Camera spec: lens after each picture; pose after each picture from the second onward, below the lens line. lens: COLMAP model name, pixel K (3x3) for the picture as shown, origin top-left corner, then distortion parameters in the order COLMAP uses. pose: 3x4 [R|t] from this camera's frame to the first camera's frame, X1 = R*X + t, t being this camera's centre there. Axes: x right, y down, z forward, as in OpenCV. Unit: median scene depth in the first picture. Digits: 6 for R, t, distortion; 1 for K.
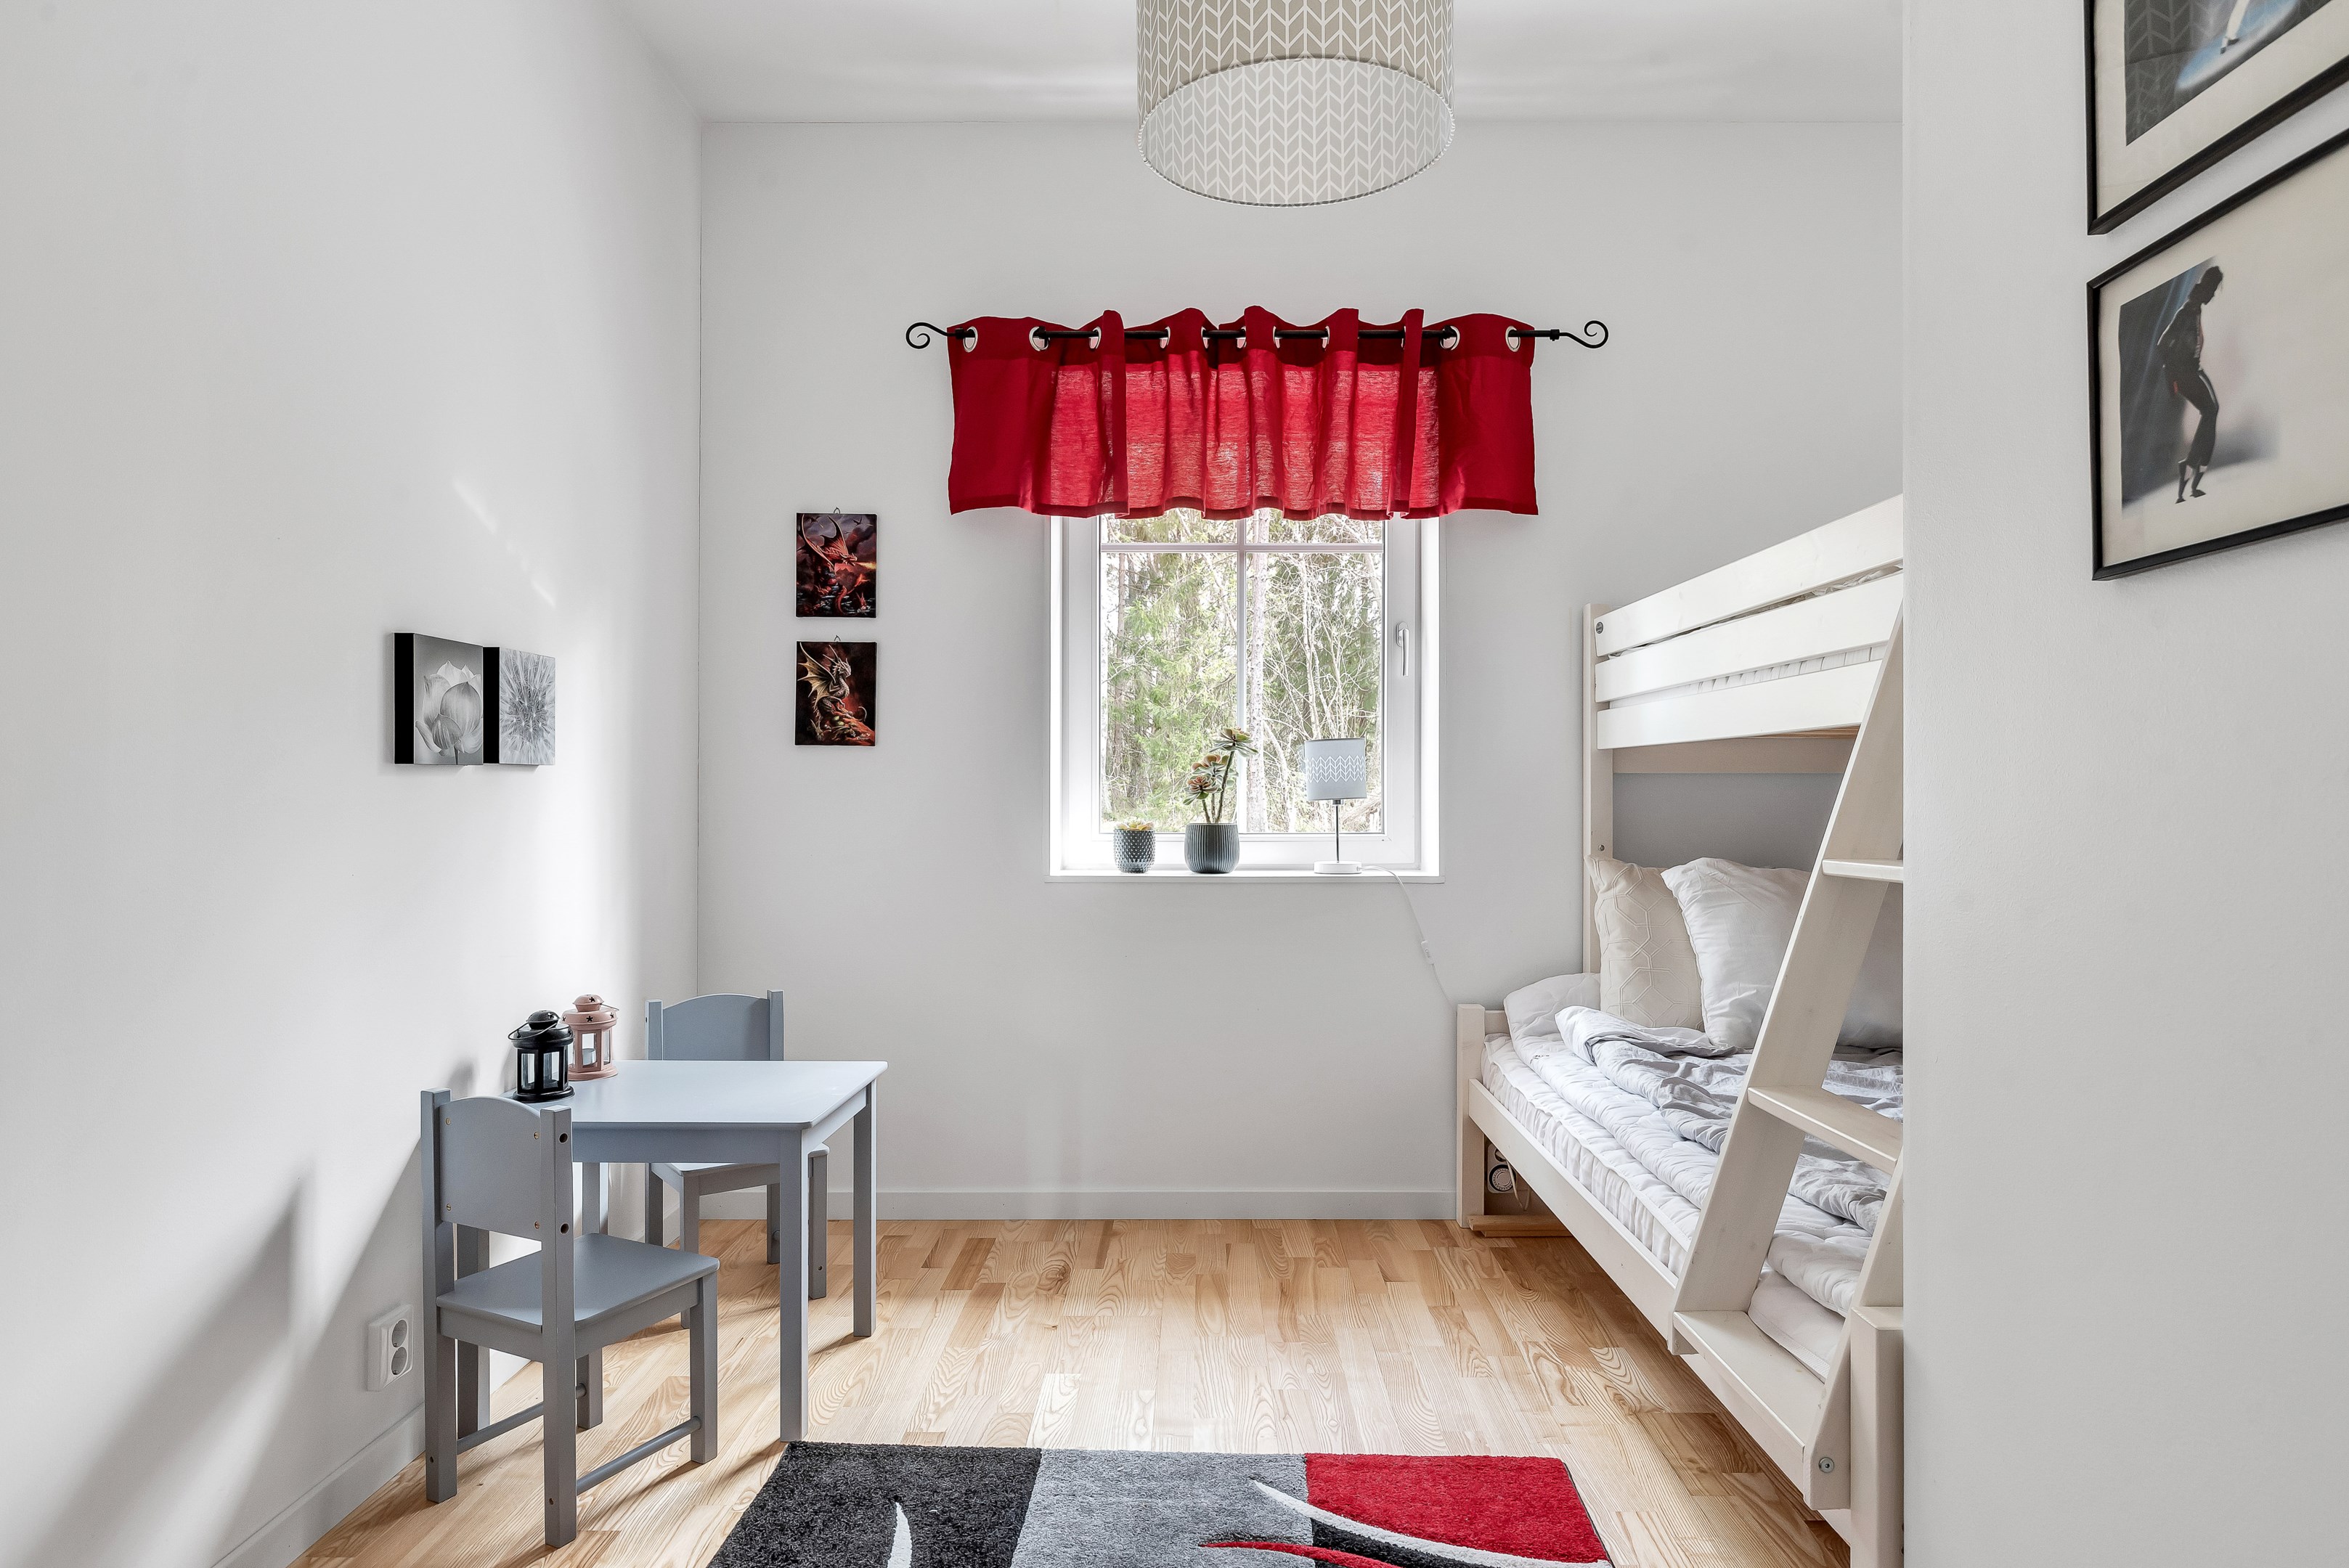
lens RADIAL K [[1337.8, 0, 1179.5], [0, 1337.8, 771.1], [0, 0, 1]] dist [-0.001754, 0.001389]
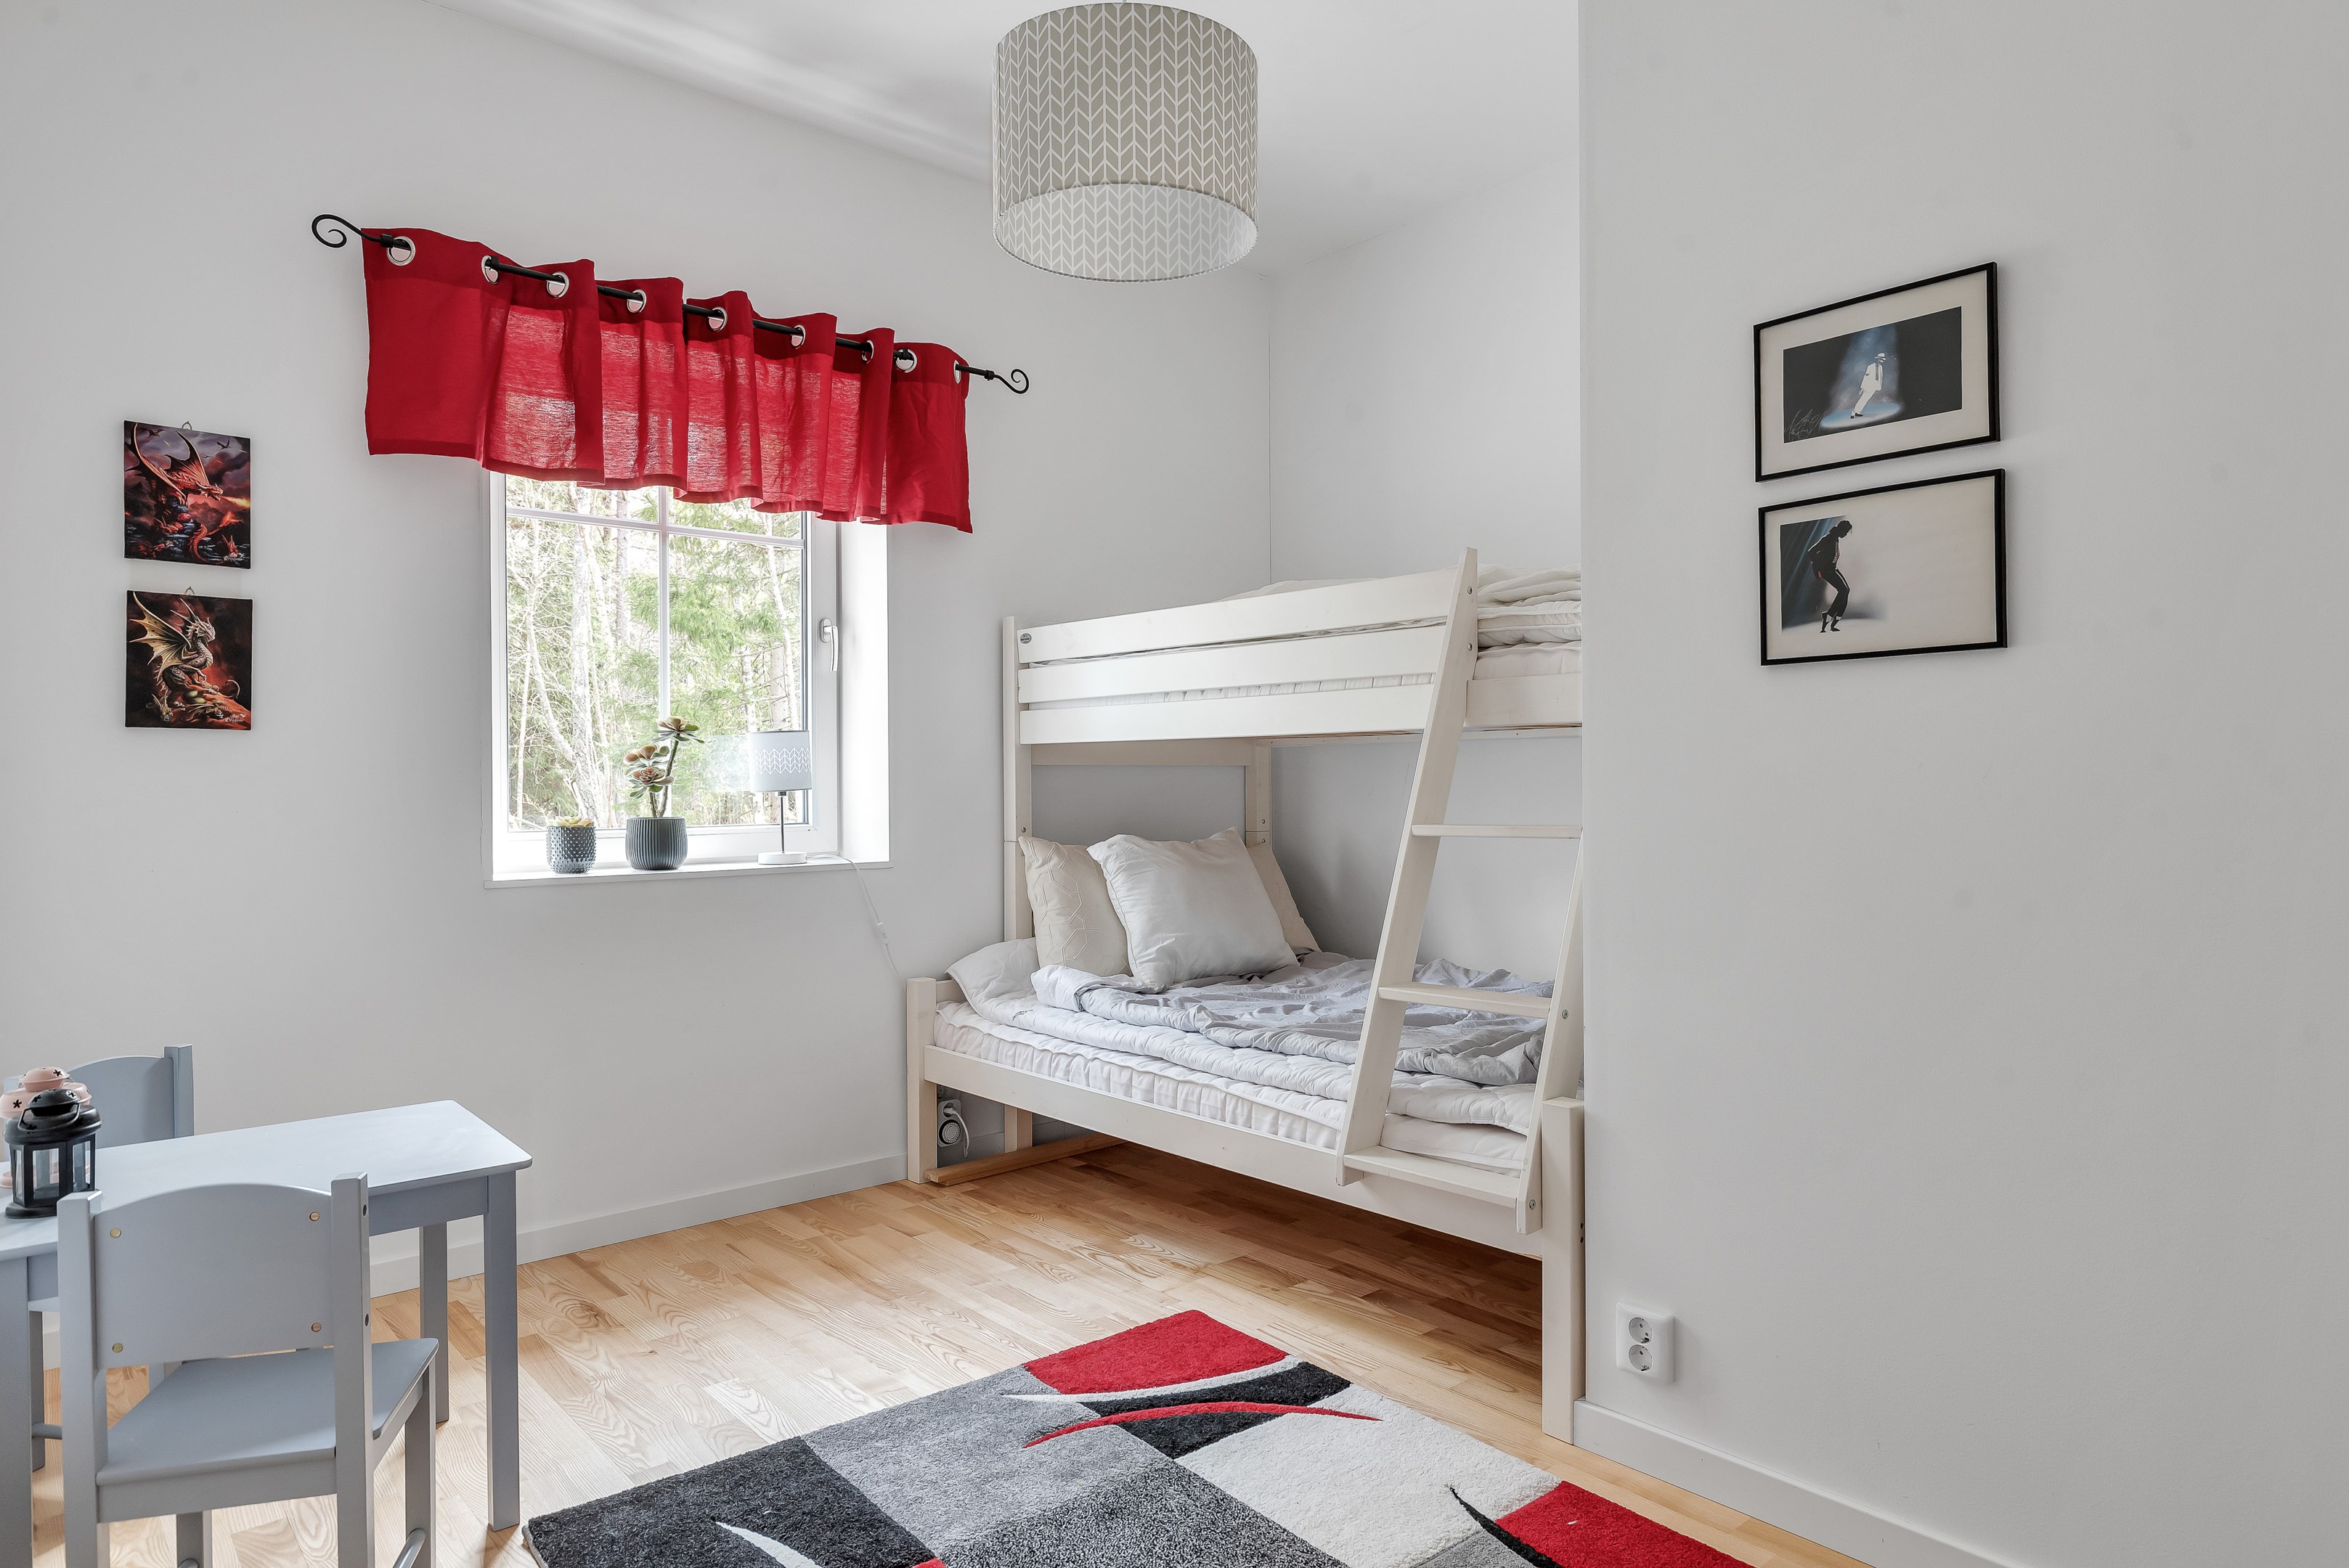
lens RADIAL K [[1370.0, 0, 1187.3], [0, 1370.0, 768.5], [0, 0, 1]] dist [-0.004119, -0.001058]
pose [[0.752712, -0.000710, 0.658349, -0.350947], [-0.002644, 0.999988, 0.004101, -0.000793], [-0.658344, -0.004827, 0.752702, 0.021581]]
